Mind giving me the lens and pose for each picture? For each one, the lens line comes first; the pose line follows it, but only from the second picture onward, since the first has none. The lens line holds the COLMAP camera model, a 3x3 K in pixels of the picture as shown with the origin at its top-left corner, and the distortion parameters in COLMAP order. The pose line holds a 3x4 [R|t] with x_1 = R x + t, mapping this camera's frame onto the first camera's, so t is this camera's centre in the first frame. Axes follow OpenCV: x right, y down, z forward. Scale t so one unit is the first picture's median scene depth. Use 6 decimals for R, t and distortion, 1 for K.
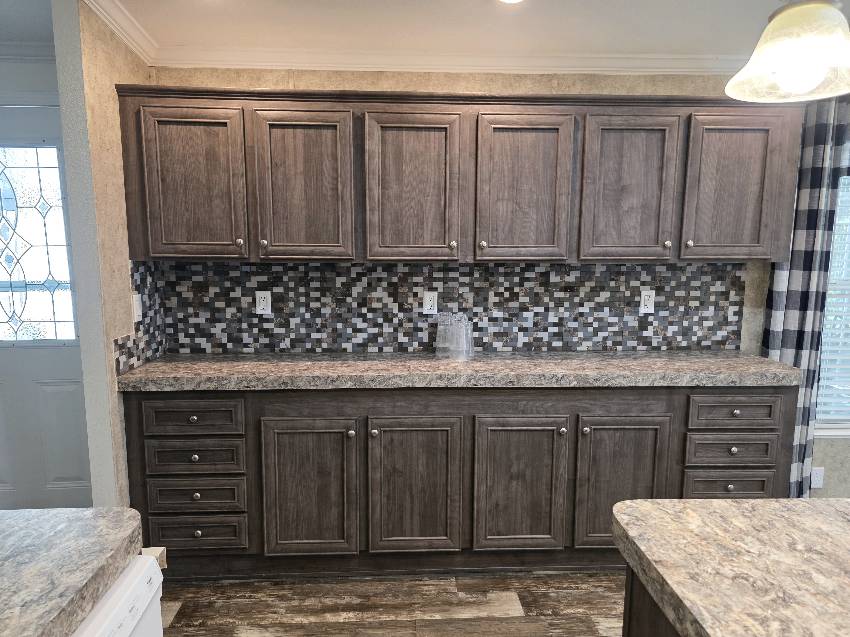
lens RADIAL K [[567.0, 0, 430.0], [0, 567.0, 332.0], [0, 0, 1]] dist [0.069318, -0.068988]
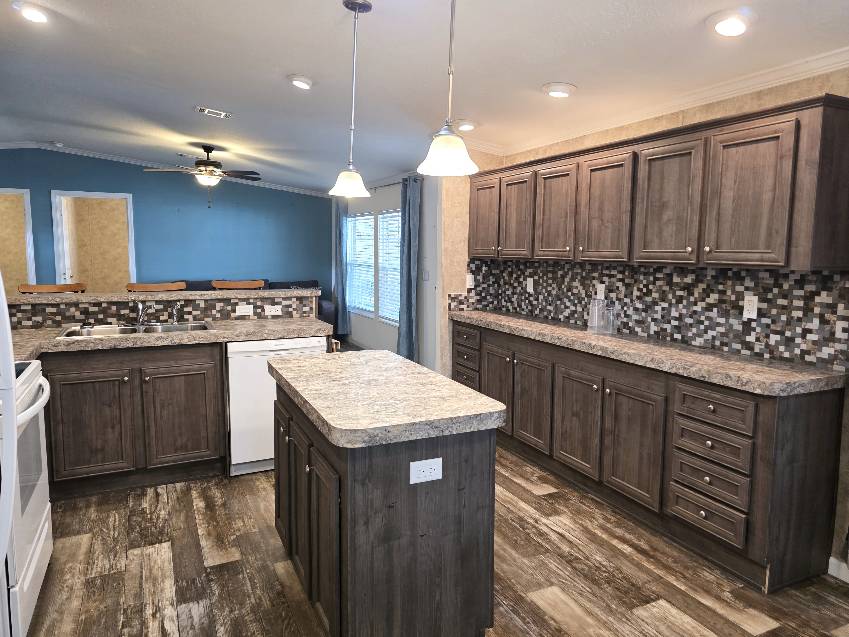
lens RADIAL K [[588.1, 0, 433.7], [0, 588.1, 327.6], [0, 0, 1]] dist [0.089988, -0.090687]
pose [[0.392443, 0.124154, -0.911358, 1.149698], [-0.153161, 0.985835, 0.068347, -0.002817], [0.906935, 0.112762, 0.405899, 0.059747]]
